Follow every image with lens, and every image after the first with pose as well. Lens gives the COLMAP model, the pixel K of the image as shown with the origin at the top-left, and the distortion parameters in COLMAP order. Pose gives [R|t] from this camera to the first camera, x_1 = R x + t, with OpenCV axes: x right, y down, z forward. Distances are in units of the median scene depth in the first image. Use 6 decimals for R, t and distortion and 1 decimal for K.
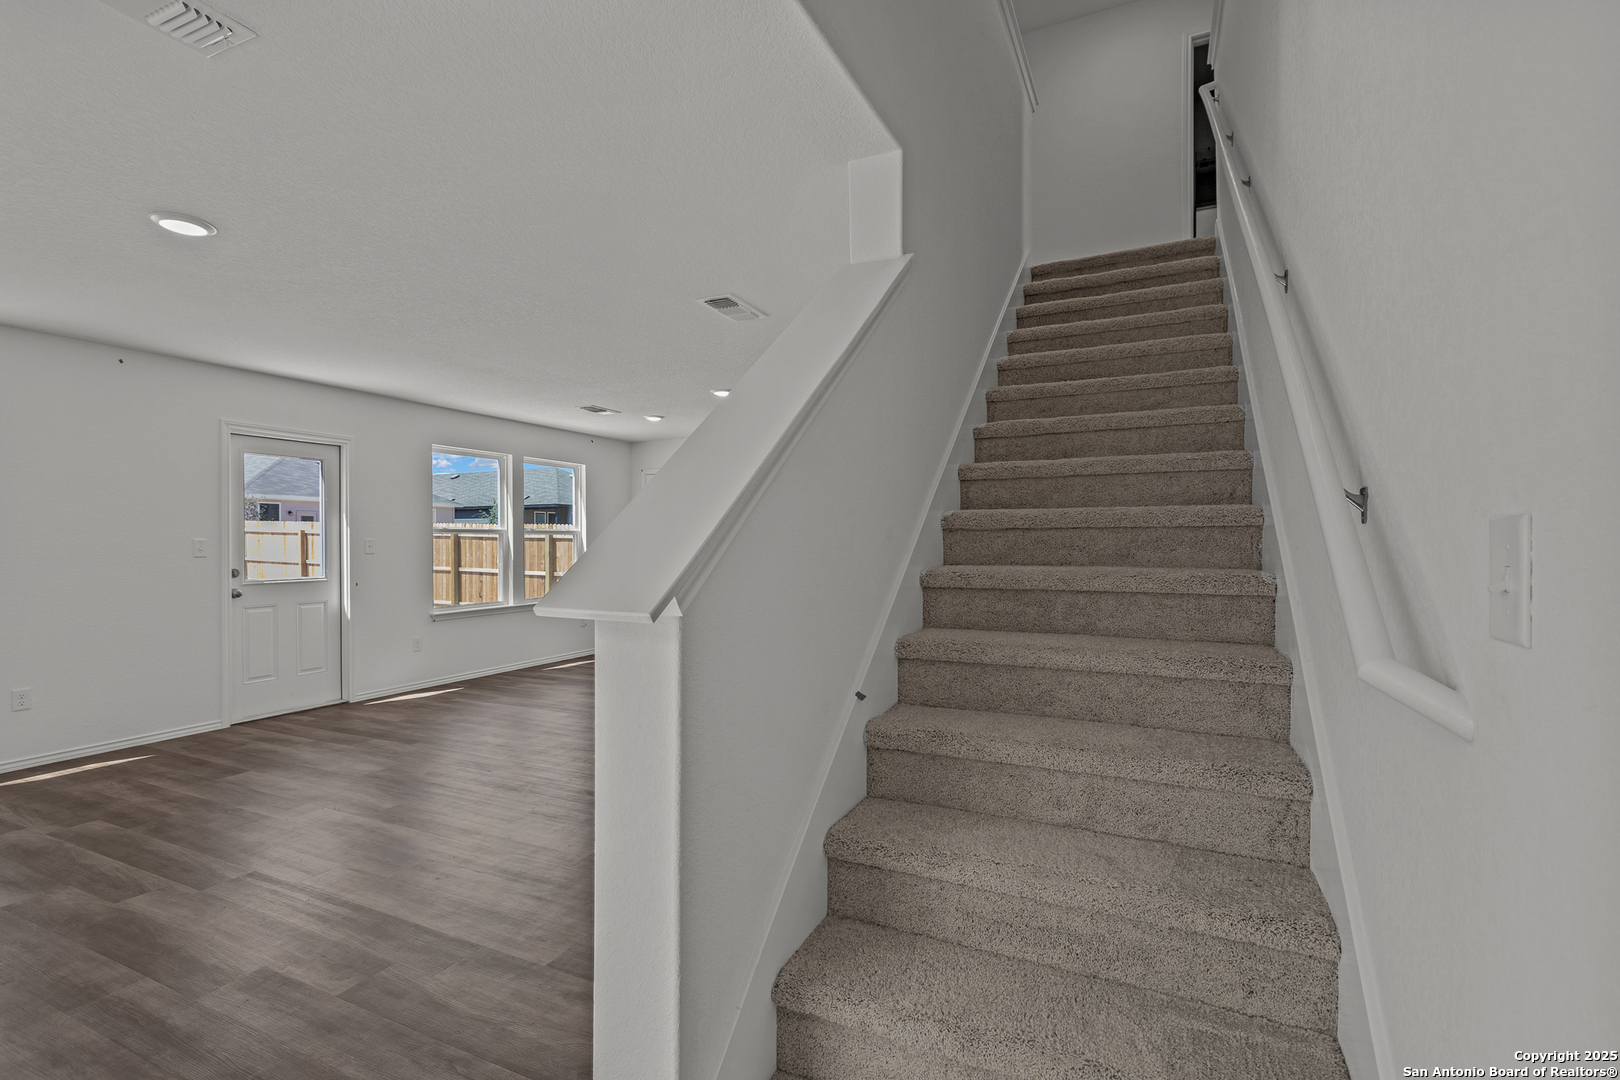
lens RADIAL K [[739.6, 0, 808.9], [0, 739.6, 546.4], [0, 0, 1]] dist [0.008728, -0.000626]
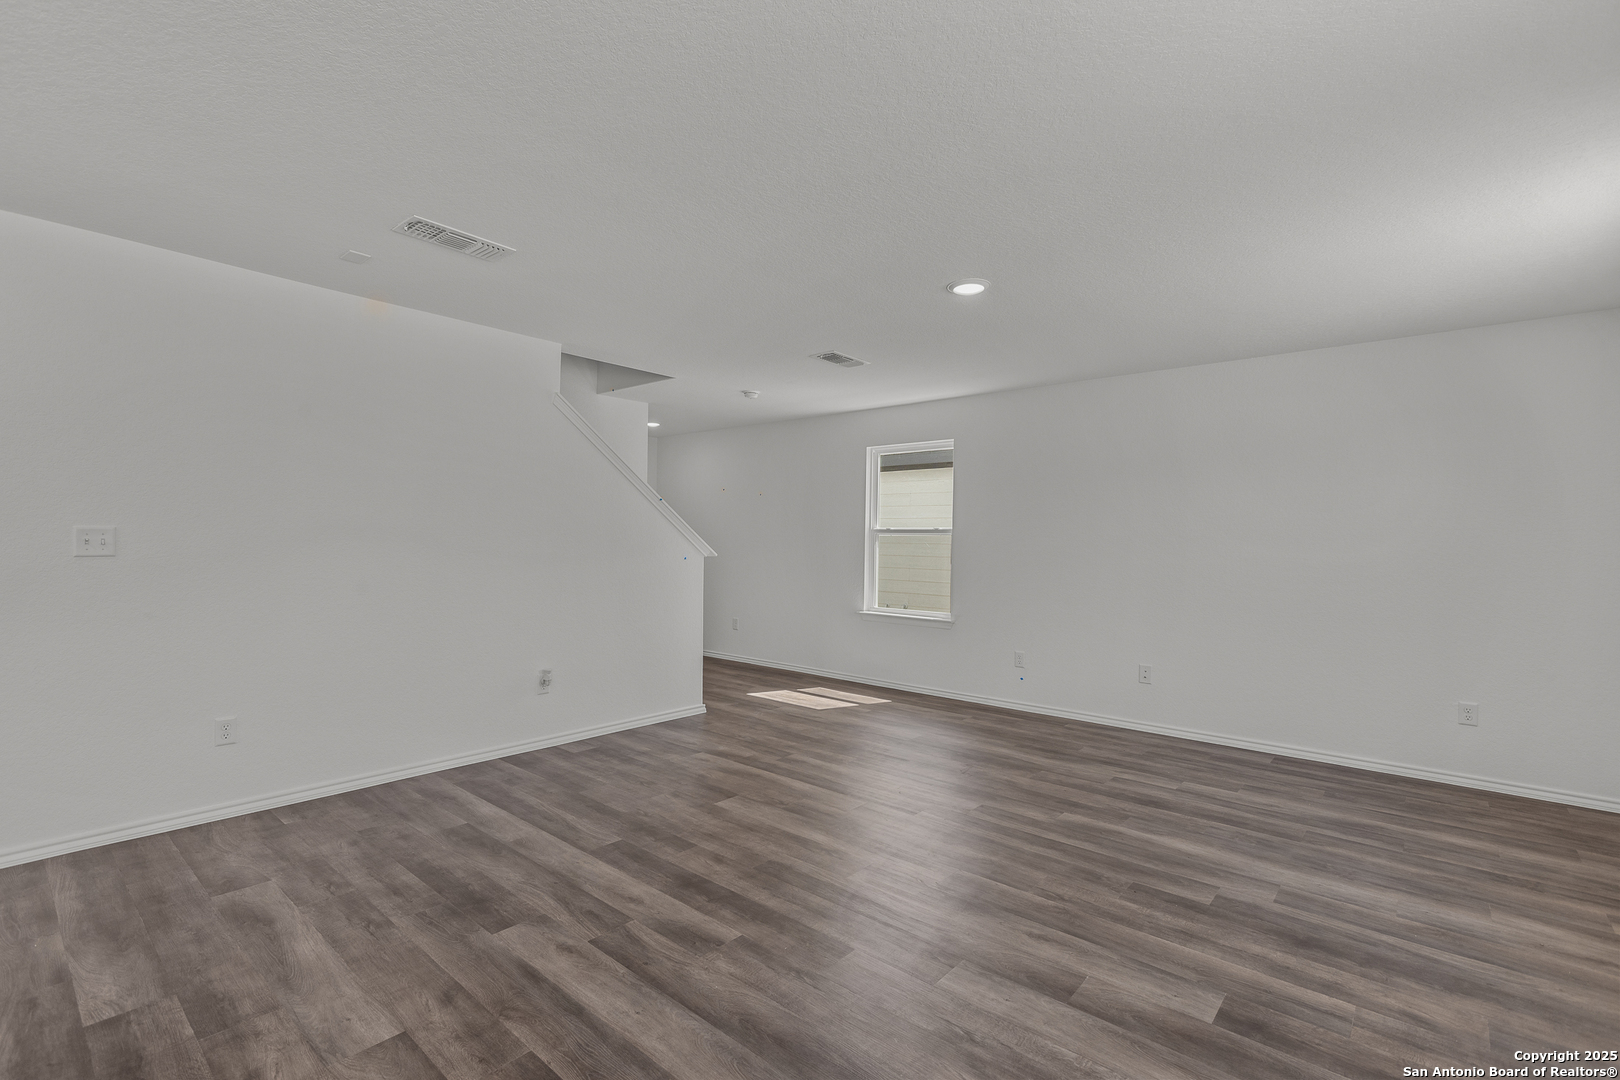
lens RADIAL K [[739.6, 0, 808.9], [0, 739.6, 546.4], [0, 0, 1]] dist [0.008728, -0.000626]
pose [[-0.963194, -0.012647, 0.268508, -0.690629], [-0.008792, 0.999840, 0.015553, -0.009946], [-0.268662, 0.012620, -0.963152, 1.684569]]
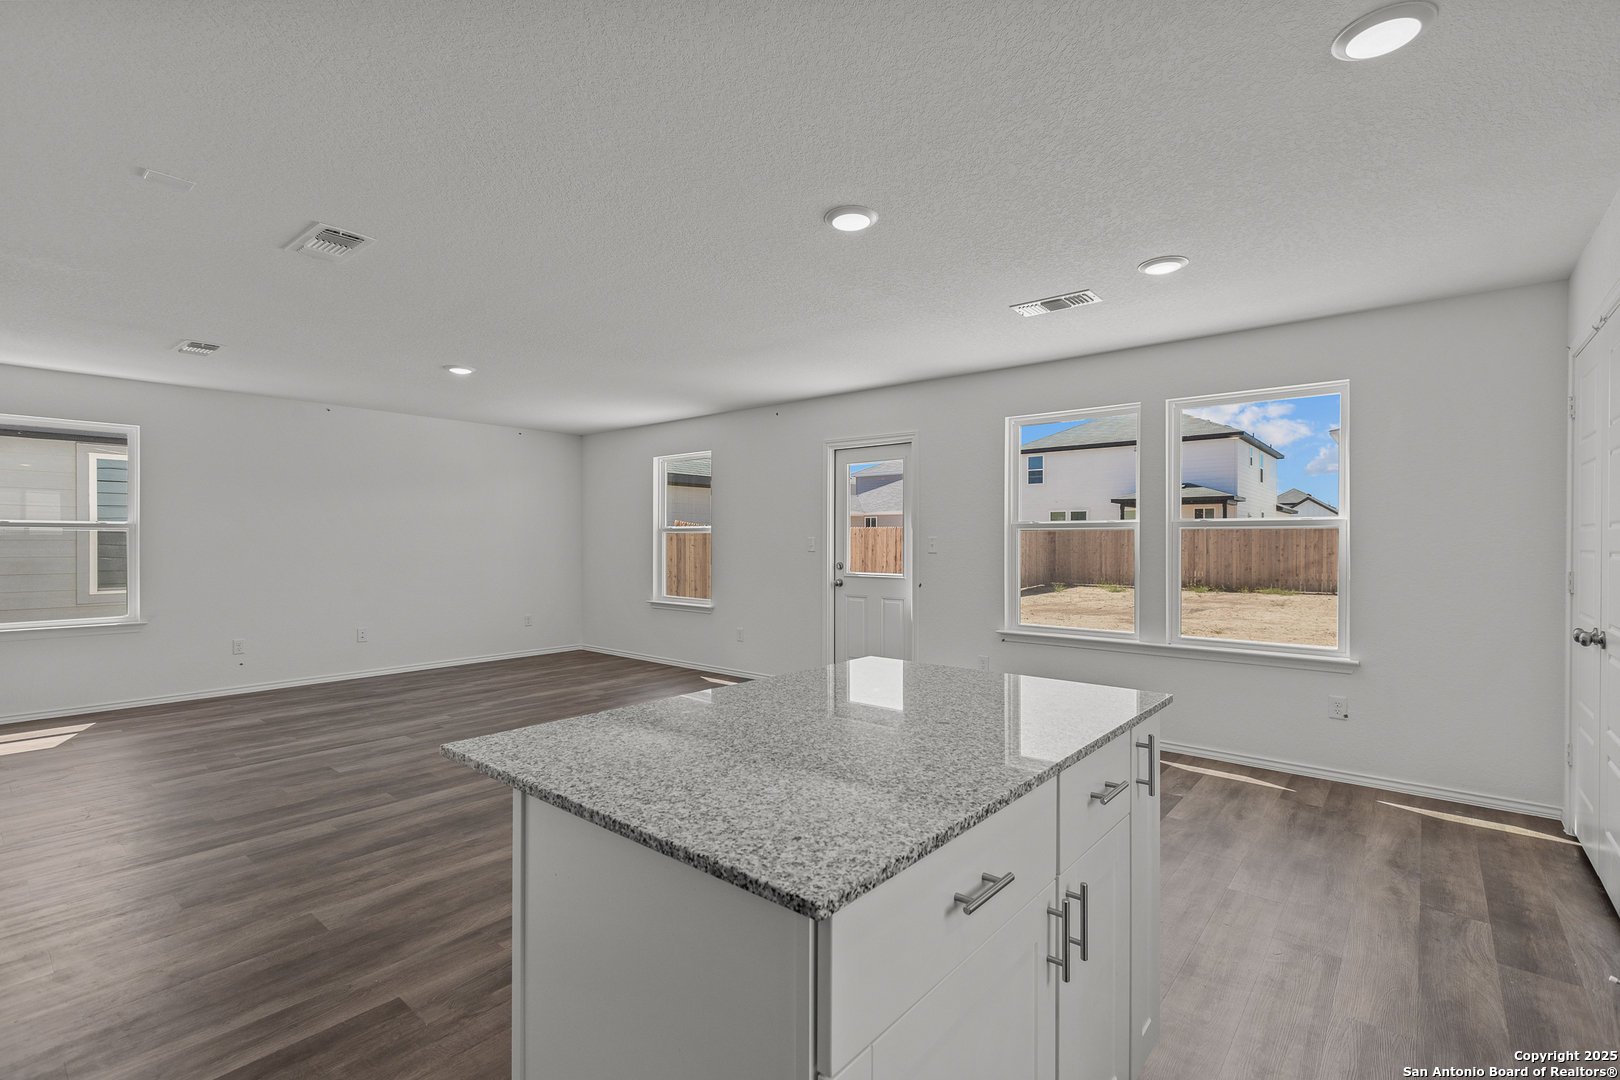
lens RADIAL K [[726.9, 0, 810.0], [0, 726.9, 540.0], [0, 0, 1]] dist [0.009221, -0.000335]
pose [[-0.252512, 0.000774, -0.967593, 0.521576], [-0.011475, 0.999927, 0.003794, -0.013663], [0.967526, 0.012061, -0.252485, 1.731121]]
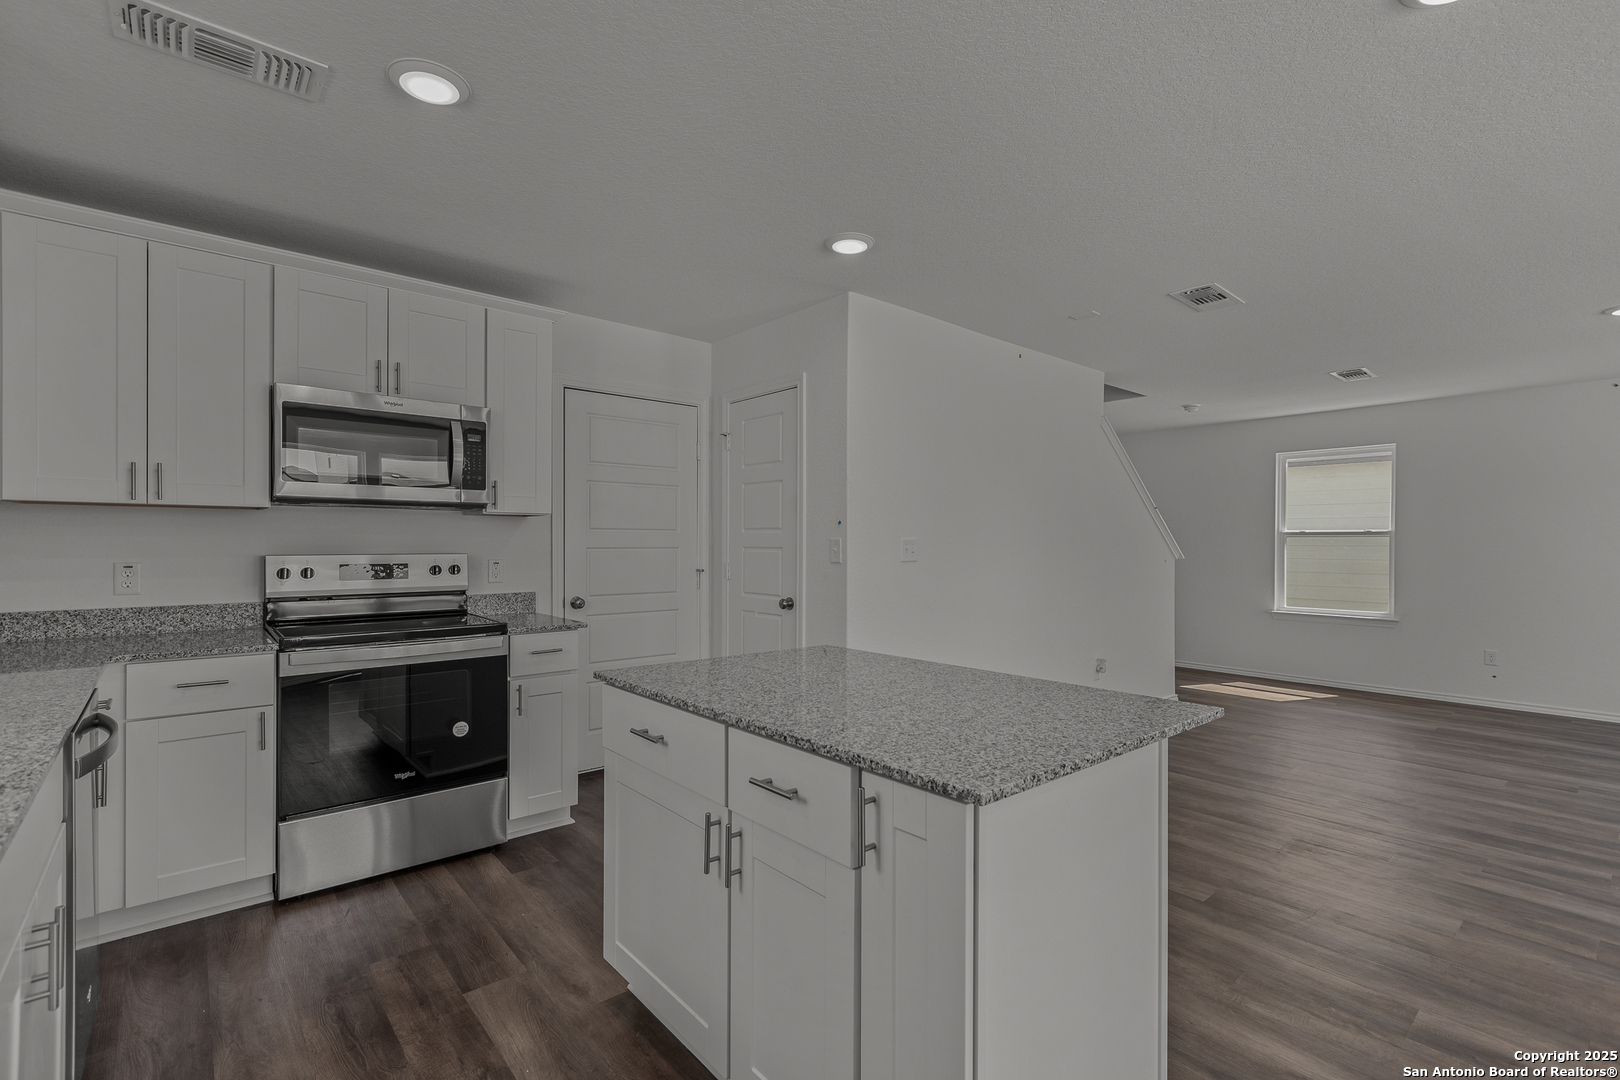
lens RADIAL K [[739.6, 0, 808.9], [0, 739.6, 546.4], [0, 0, 1]] dist [0.008728, -0.000626]
pose [[-0.913100, -0.004632, 0.407709, -0.031592], [0.000735, 0.999915, 0.013006, -0.014564], [-0.407734, 0.012175, -0.913019, 2.120390]]
